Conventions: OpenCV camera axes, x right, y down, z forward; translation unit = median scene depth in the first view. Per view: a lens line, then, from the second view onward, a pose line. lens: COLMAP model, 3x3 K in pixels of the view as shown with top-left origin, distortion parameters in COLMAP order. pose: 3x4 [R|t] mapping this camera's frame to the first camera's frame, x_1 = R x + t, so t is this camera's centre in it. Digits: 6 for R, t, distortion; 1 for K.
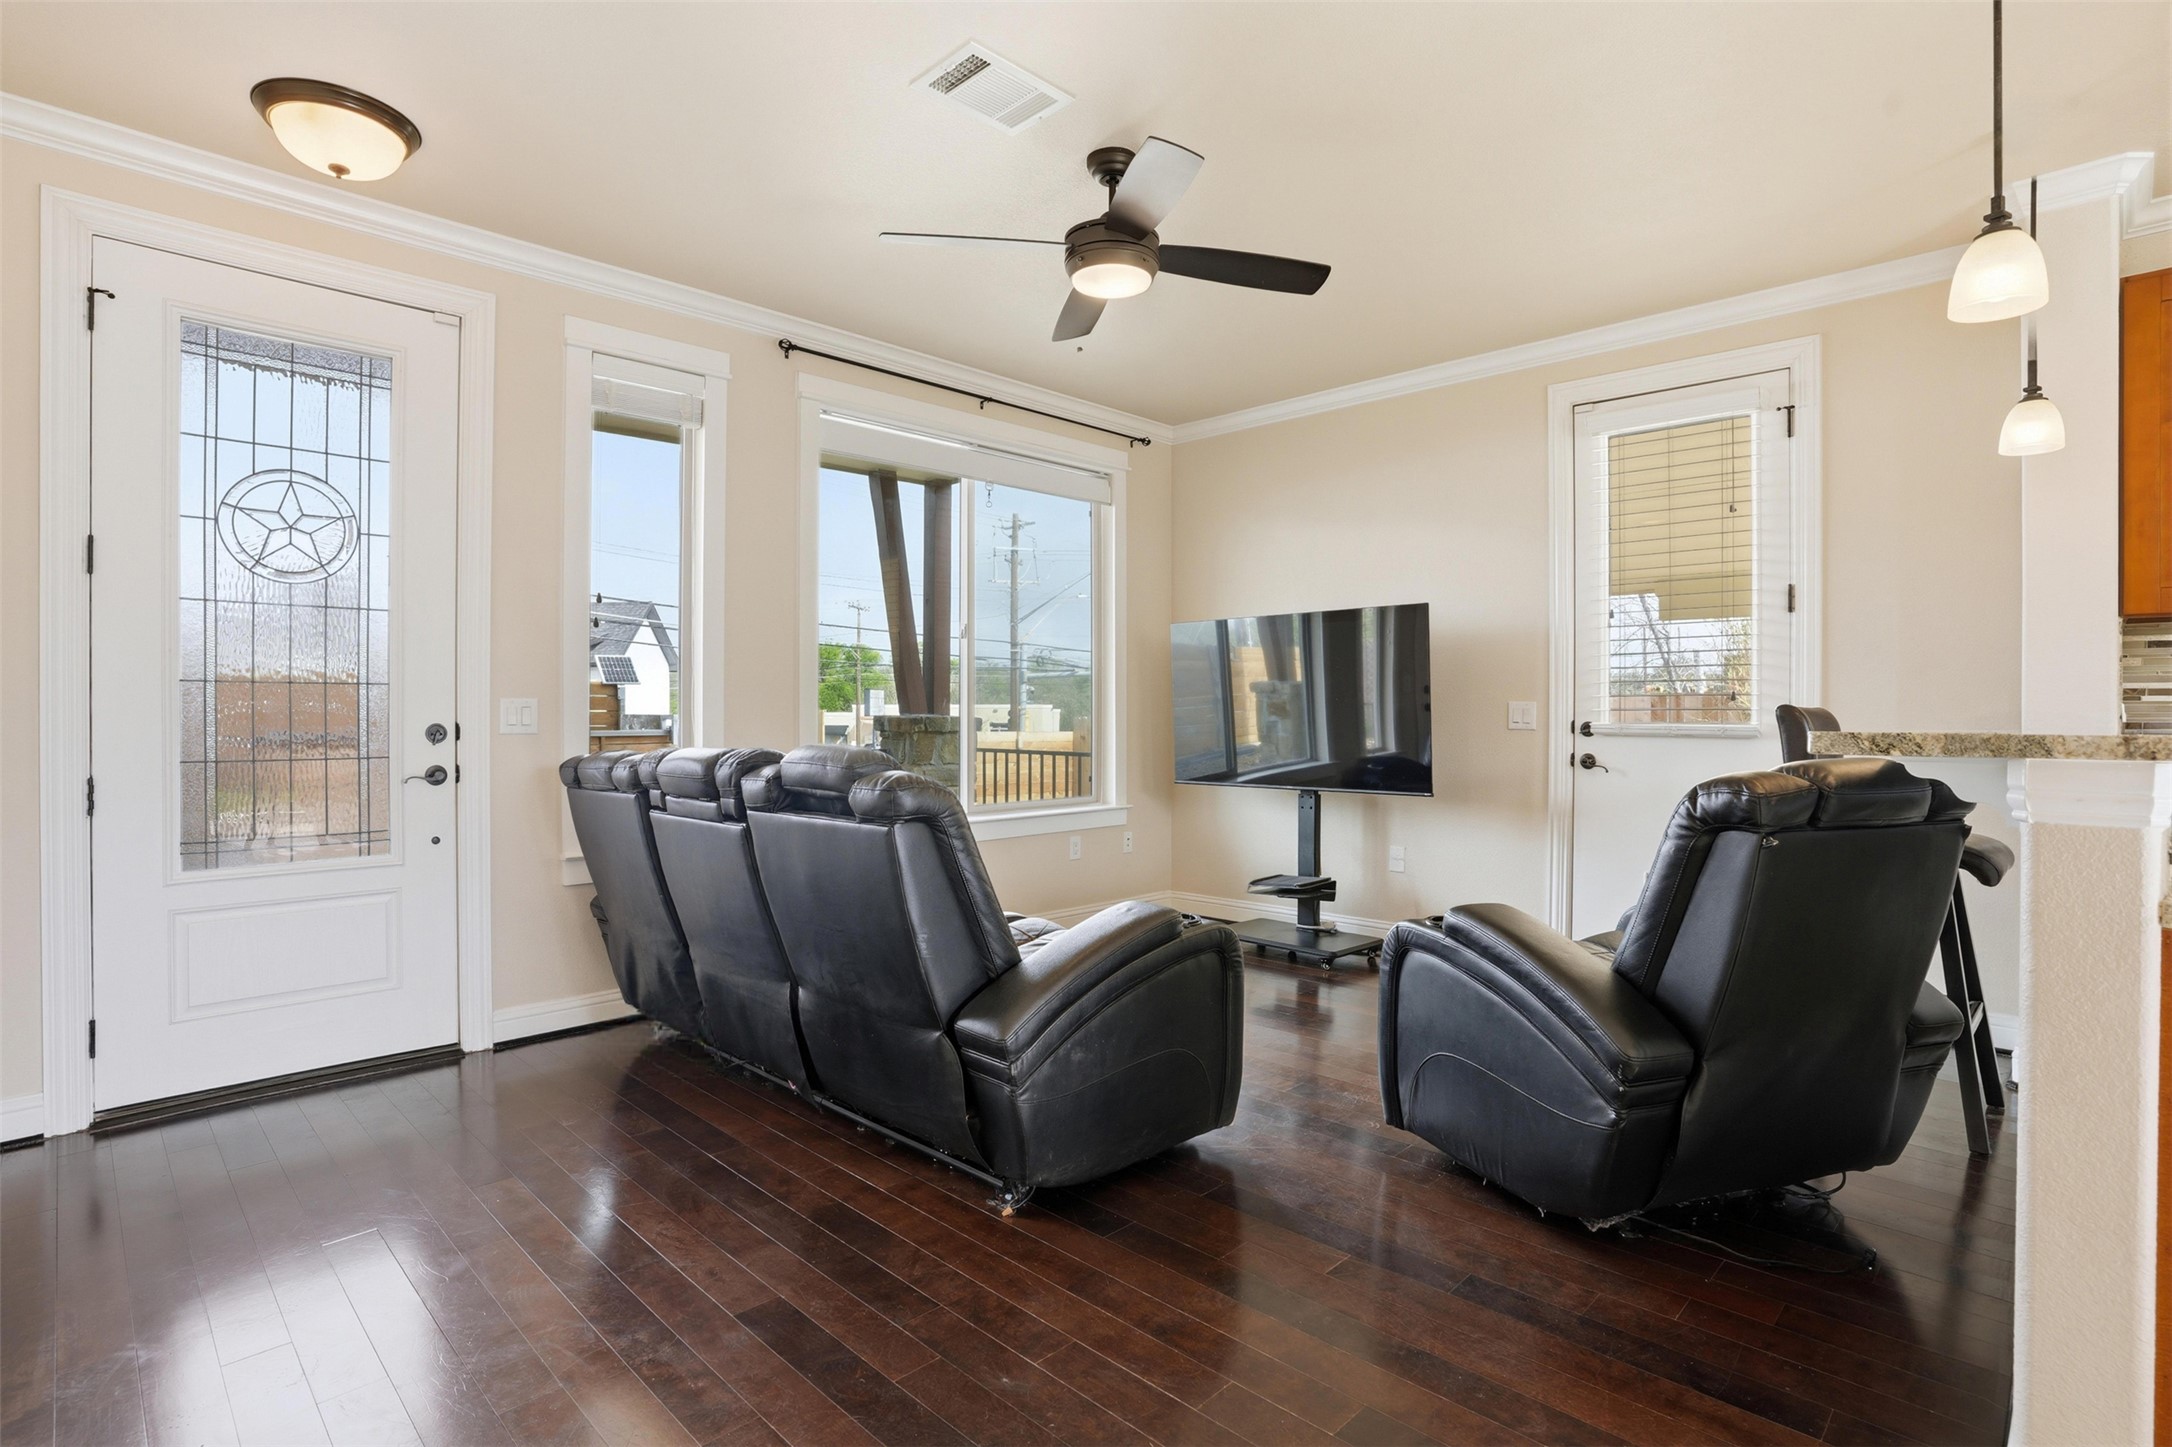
lens RADIAL K [[1070.4, 0, 1099.4], [0, 1070.4, 717.6], [0, 0, 1]] dist [-0.055290, 0.015300]
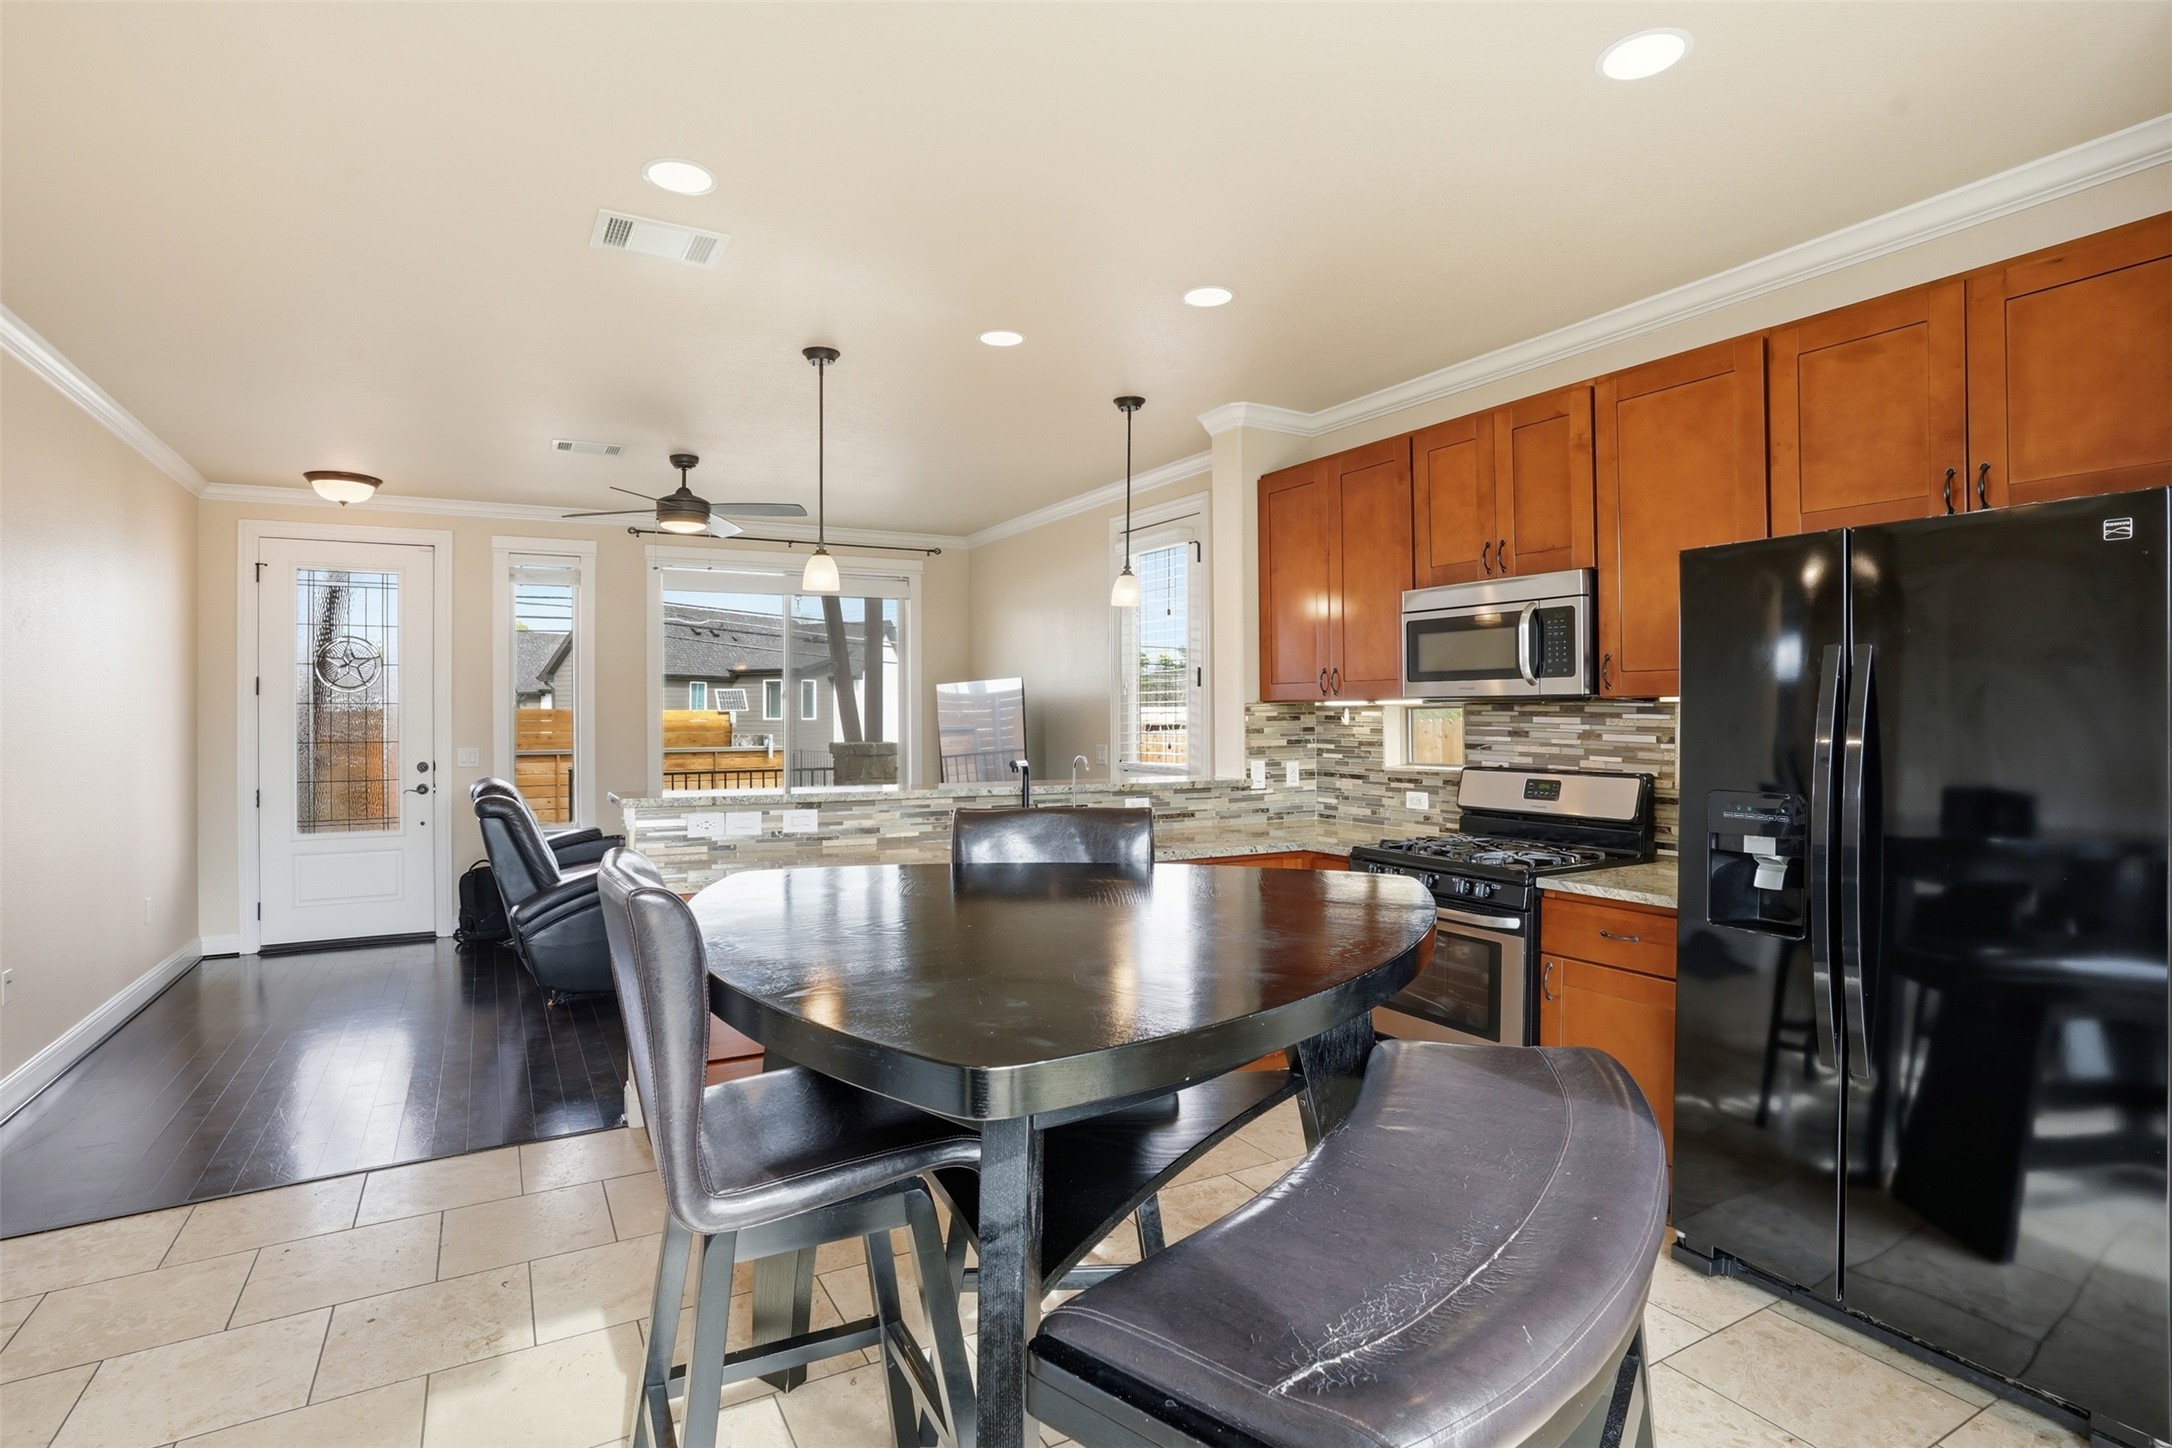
lens RADIAL K [[1070.4, 0, 1069.0], [0, 1070.4, 712.4], [0, 0, 1]] dist [-0.055290, 0.015300]
pose [[0.961116, -0.006576, -0.276065, 1.017916], [0.005144, 0.999969, -0.005912, -0.066477], [0.276095, 0.004262, 0.961121, -0.508405]]
